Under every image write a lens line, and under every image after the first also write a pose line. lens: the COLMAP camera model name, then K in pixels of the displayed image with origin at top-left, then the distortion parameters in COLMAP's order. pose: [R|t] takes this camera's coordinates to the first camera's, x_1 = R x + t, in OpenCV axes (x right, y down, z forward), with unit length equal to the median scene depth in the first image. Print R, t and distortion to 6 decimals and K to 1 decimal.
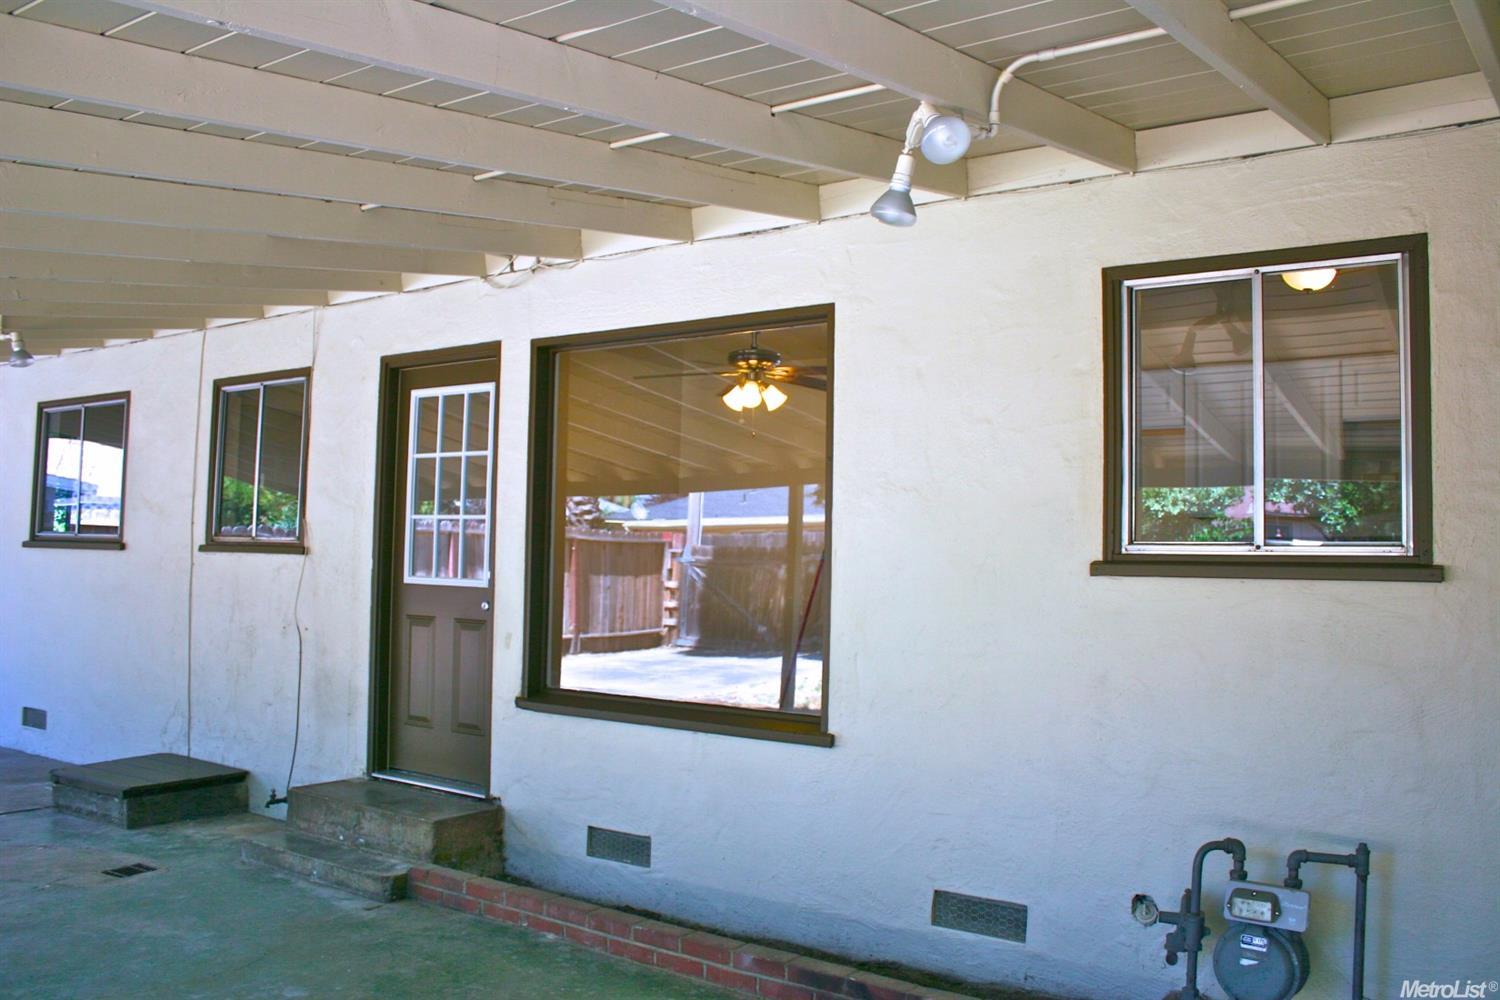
lens RADIAL K [[1243.4, 0, 750.0], [0, 1243.4, 500.0], [0, 0, 1]] dist [-0.115497, 0.003612]
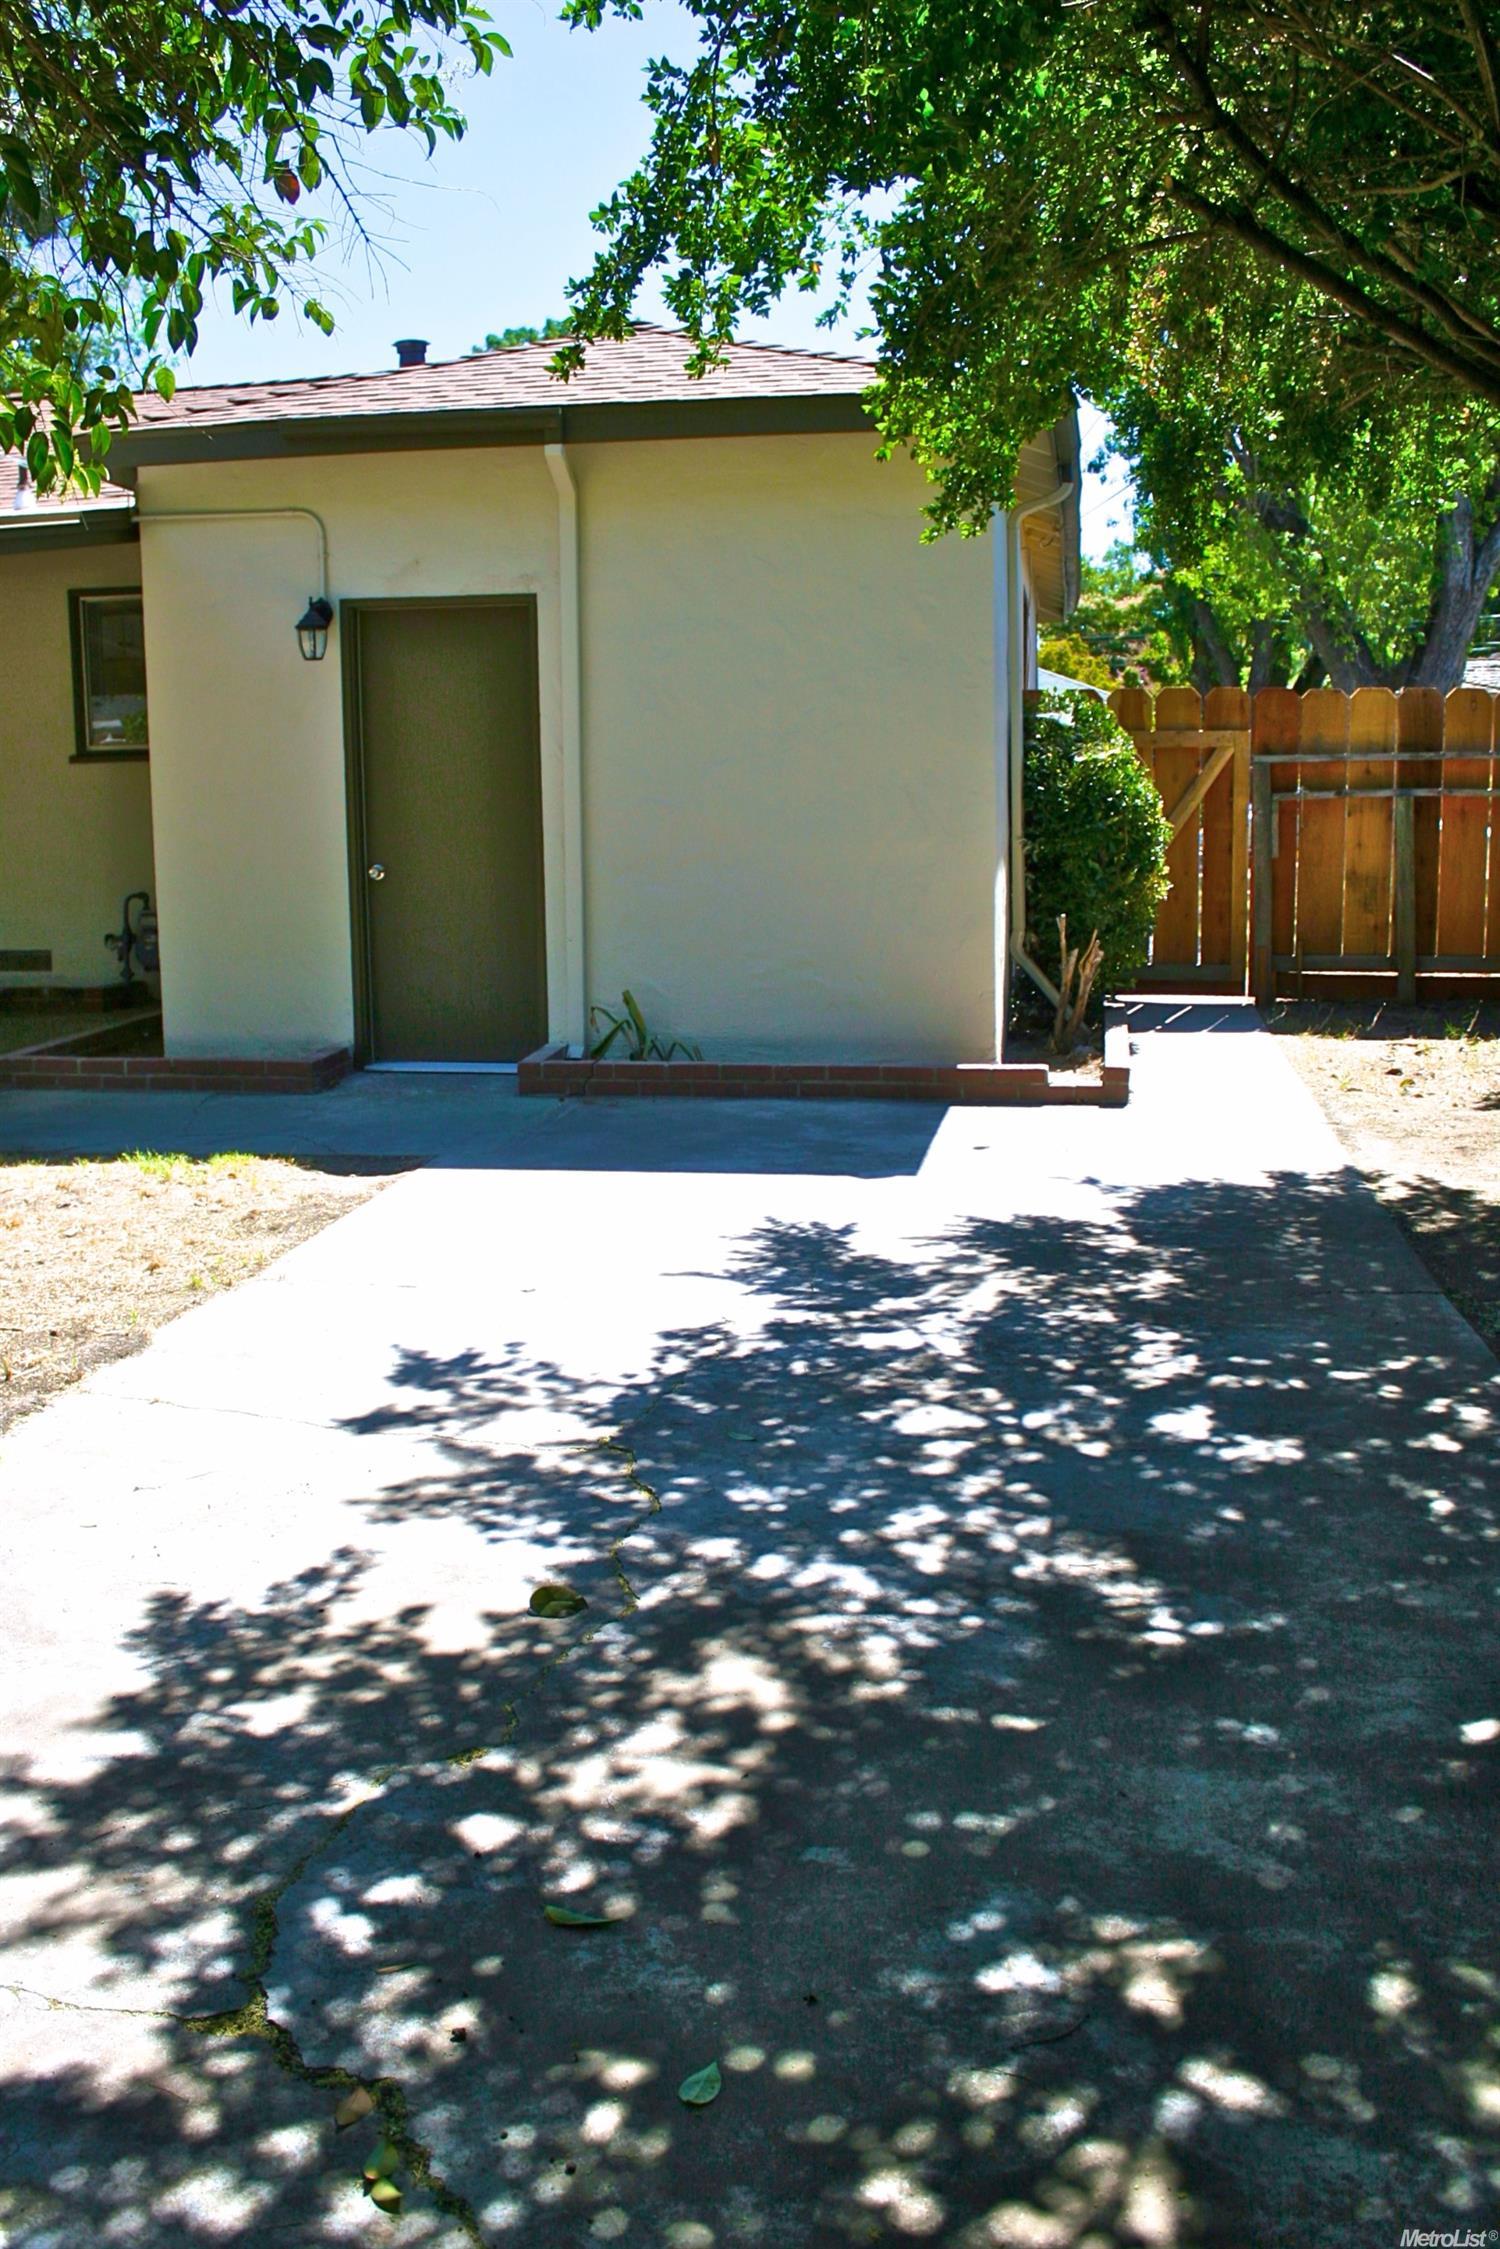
lens RADIAL K [[2108.3, 0, 750.0], [0, 2108.3, 1124.5], [0, 0, 1]] dist [-0.181169, 0.172538]
pose [[0.899760, -0.106426, 0.423207, -0.107528], [0.013823, 0.976269, 0.216118, -0.040654], [-0.436165, -0.188605, 0.879880, -1.445525]]
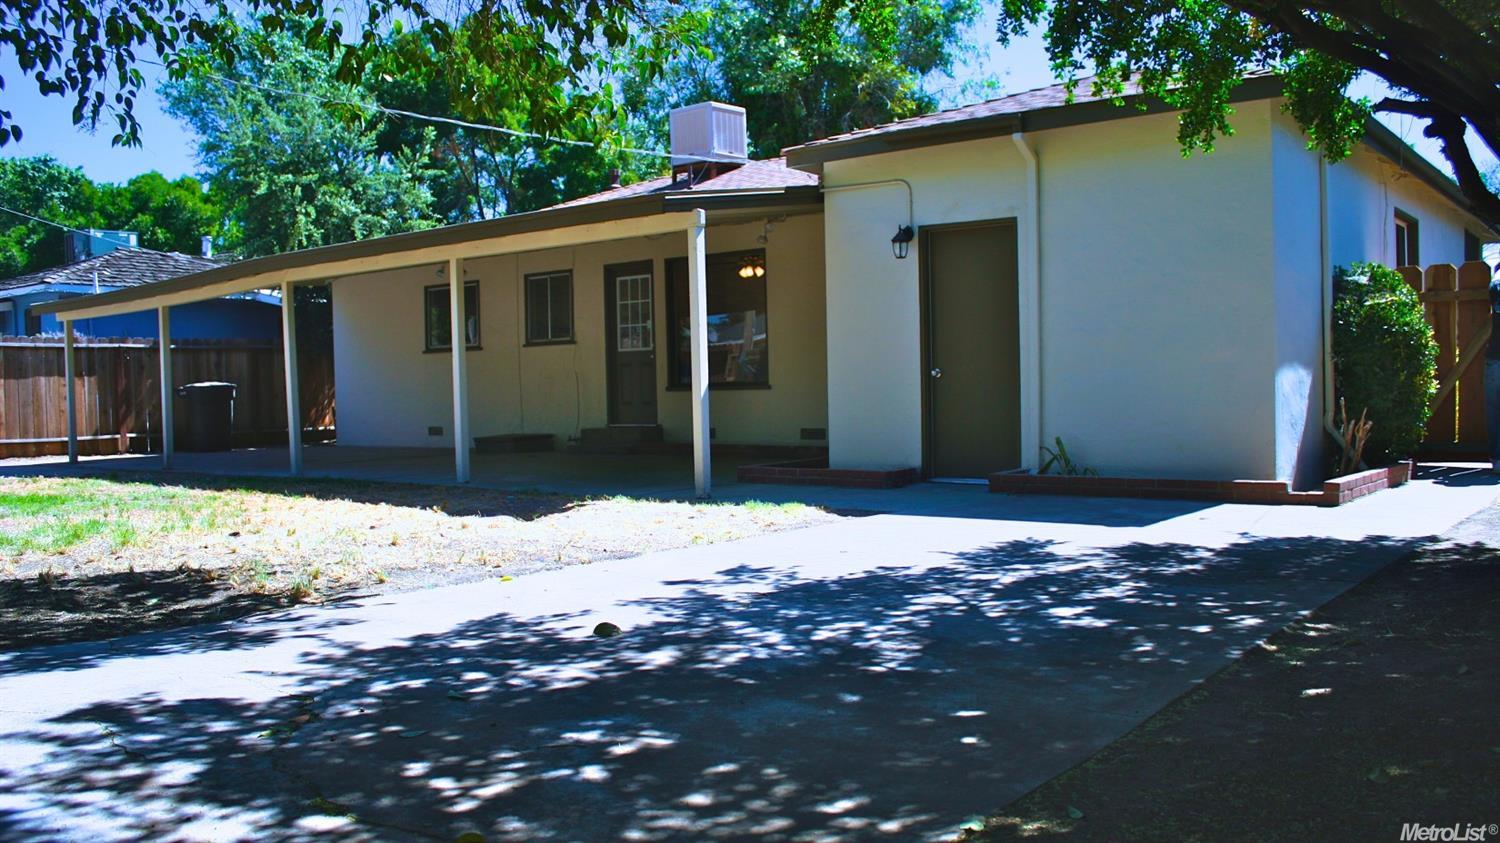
lens RADIAL K [[1239.2, 0, 750.0], [0, 1239.2, 421.5], [0, 0, 1]] dist [-0.115385, 0.005965]
pose [[0.997386, -0.042310, -0.058578, 0.145258], [0.046644, 0.996114, 0.074706, 0.031845], [0.055190, -0.077243, 0.995484, -1.603759]]
